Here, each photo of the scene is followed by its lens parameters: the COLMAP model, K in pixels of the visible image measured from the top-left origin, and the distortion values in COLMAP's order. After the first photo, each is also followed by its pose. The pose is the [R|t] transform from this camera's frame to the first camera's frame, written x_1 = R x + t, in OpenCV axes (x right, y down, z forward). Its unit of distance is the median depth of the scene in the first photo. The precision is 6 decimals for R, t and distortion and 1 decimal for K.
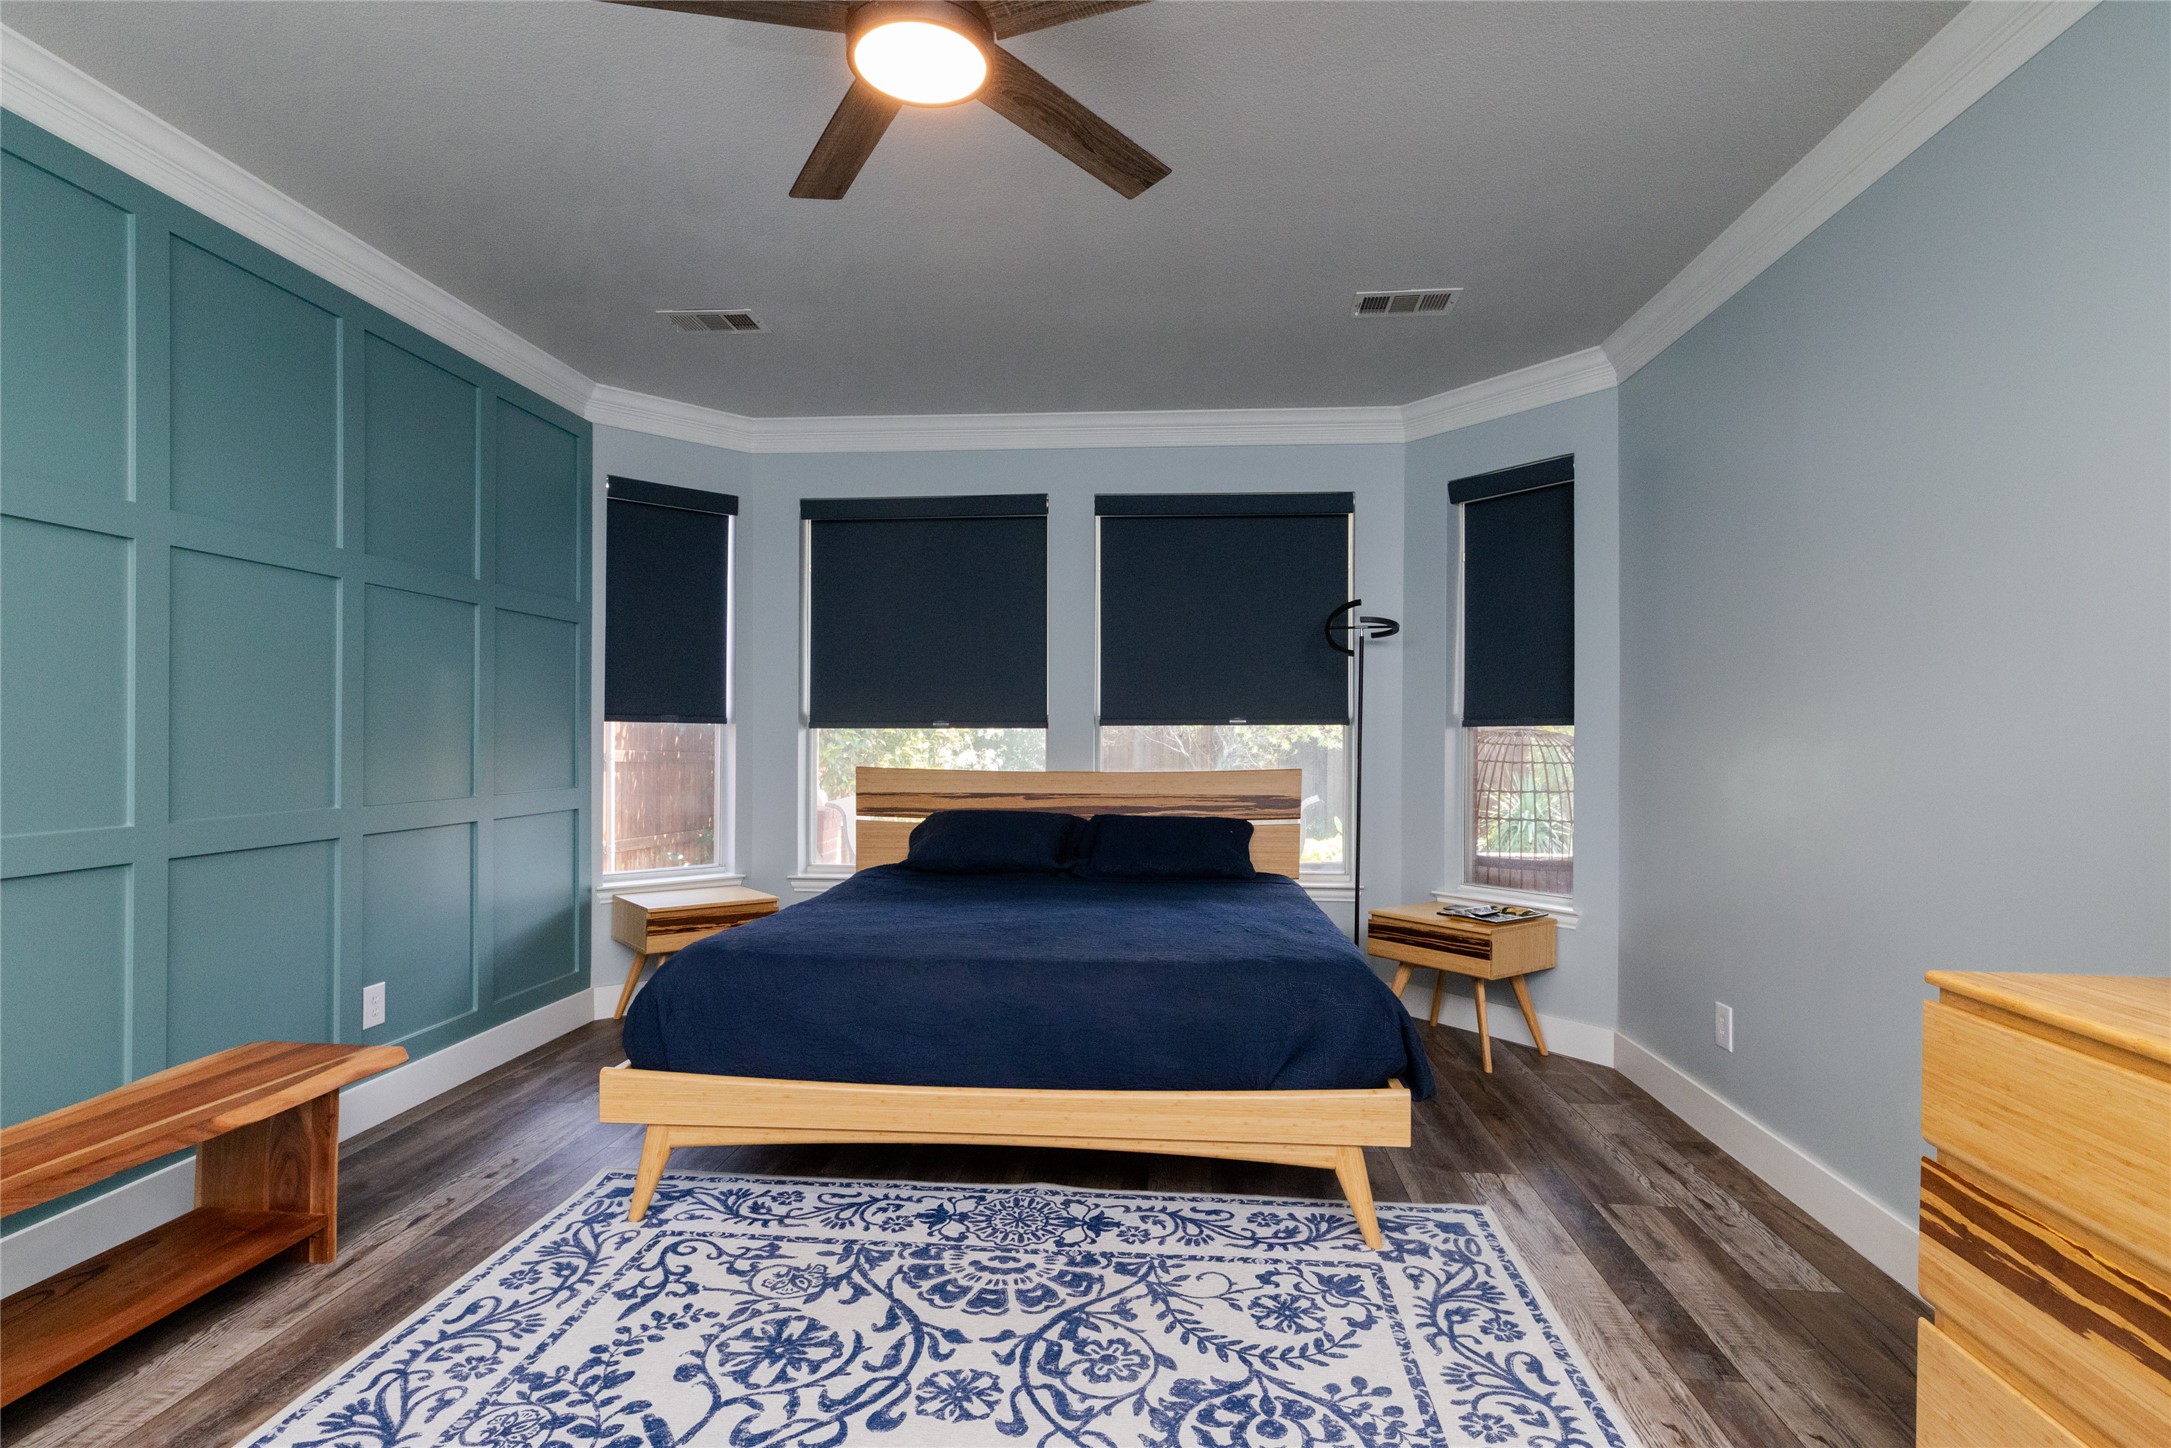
lens RADIAL K [[1089.9, 0, 1091.5], [0, 1089.9, 738.5], [0, 0, 1]] dist [0.002252, 0.001098]
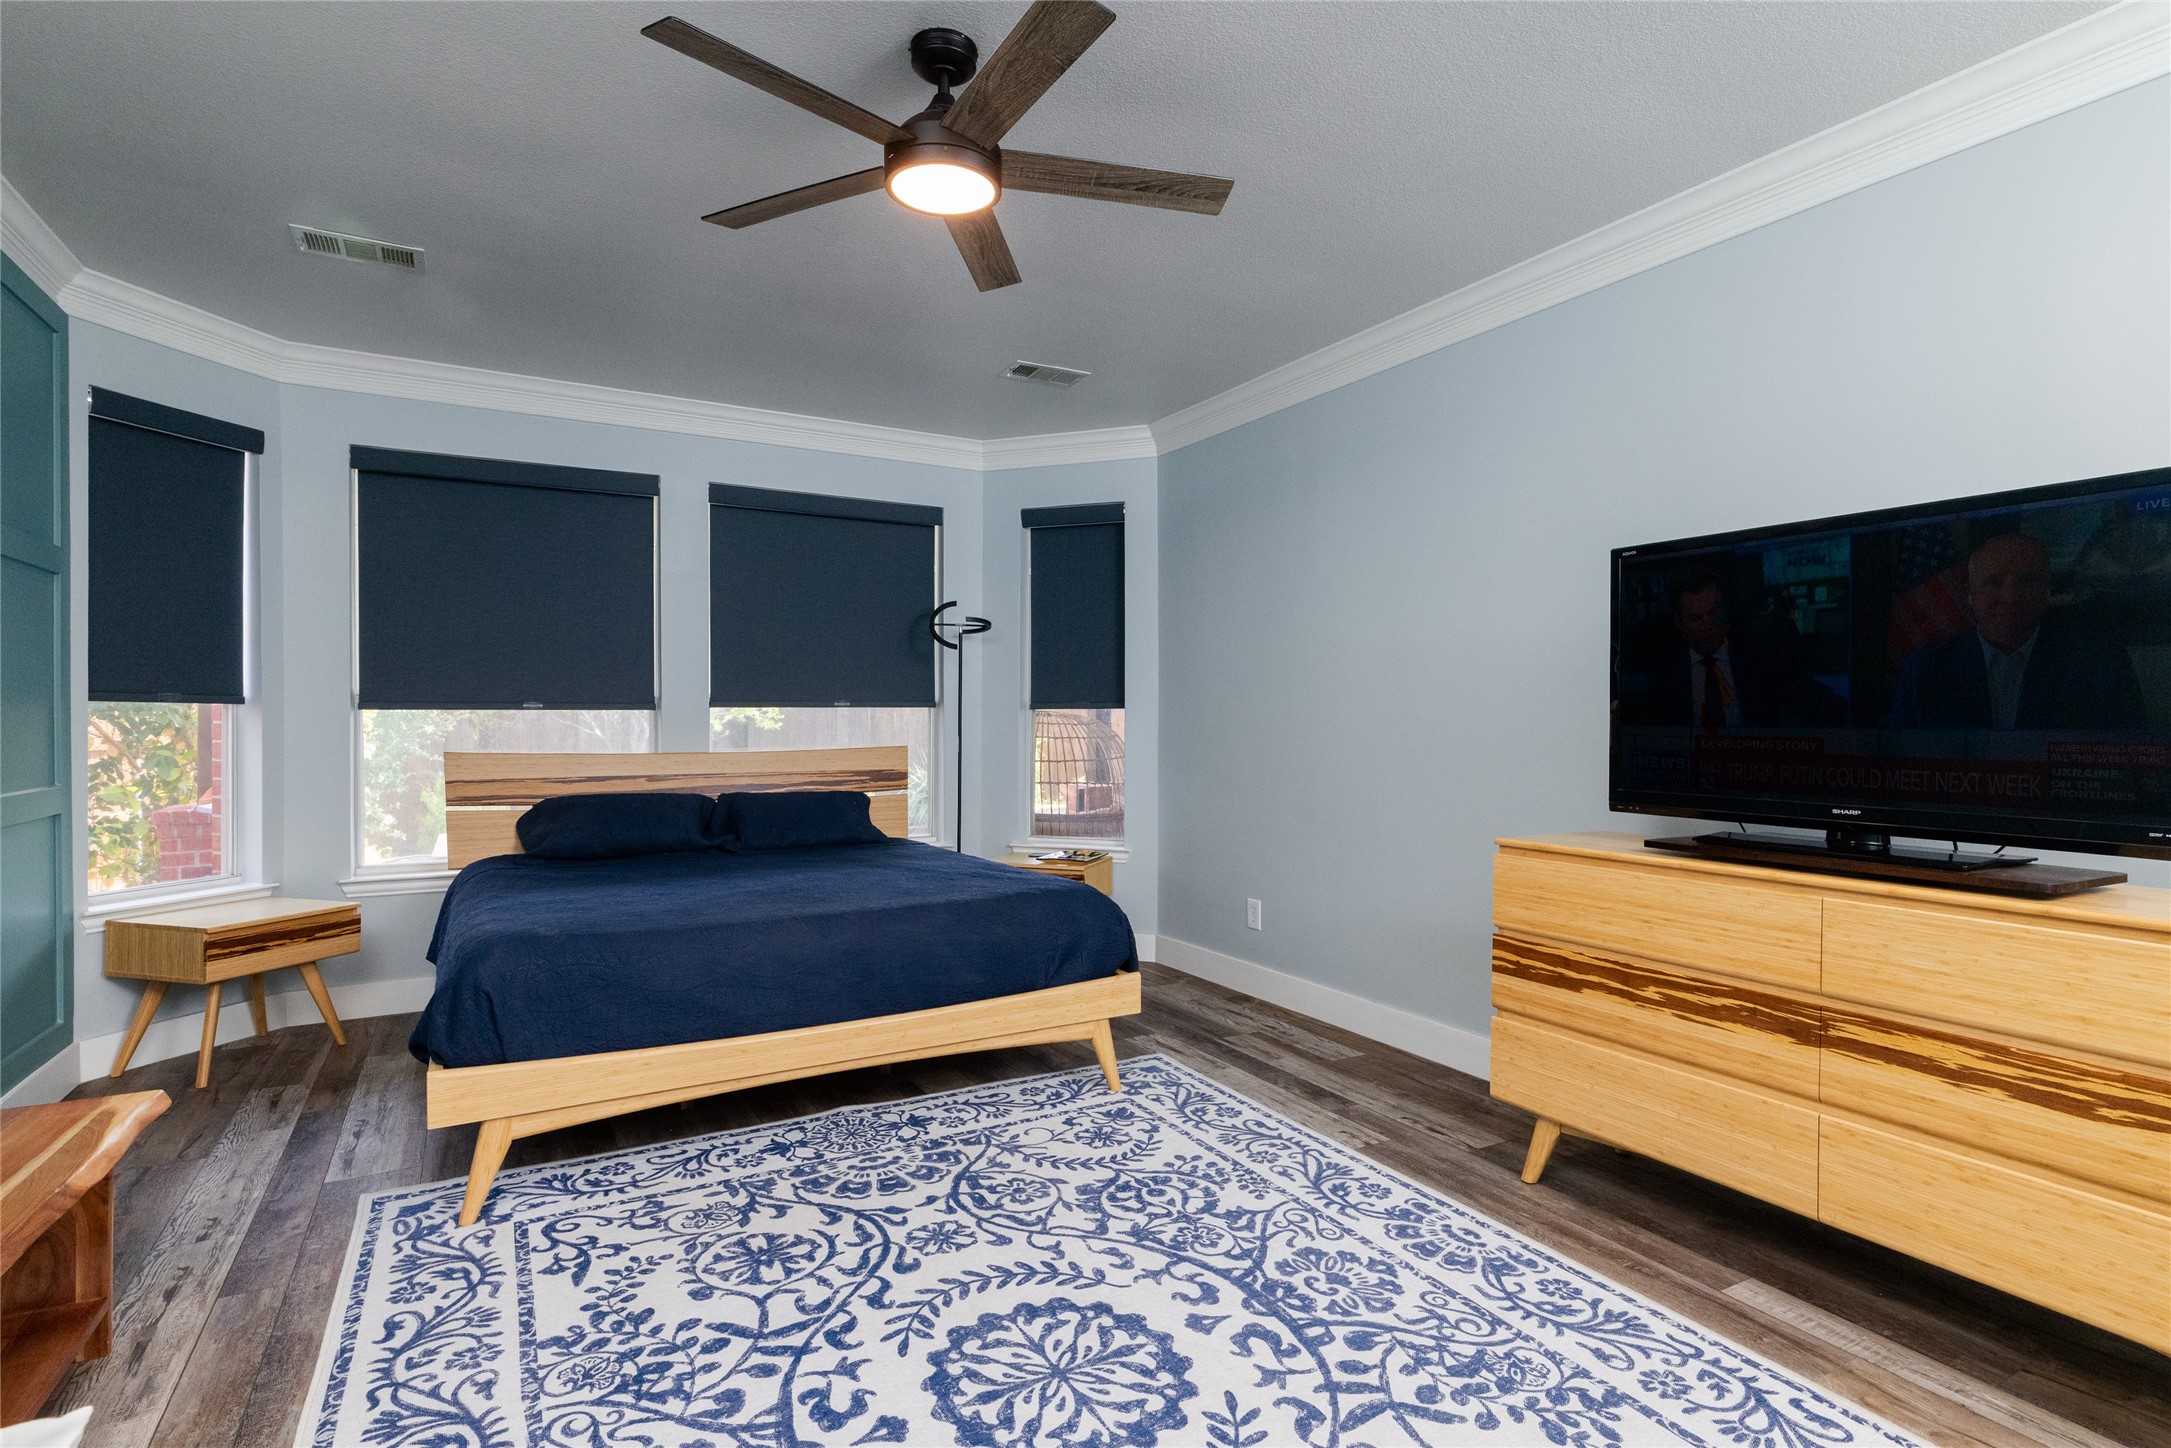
lens RADIAL K [[1089.9, 0, 1112.4], [0, 1089.9, 734.0], [0, 0, 1]] dist [0.002252, 0.001098]
pose [[0.817948, -0.011673, 0.575174, -0.519263], [0.003737, 0.999881, 0.014978, -0.001860], [-0.575281, -0.010102, 0.817894, -0.110794]]
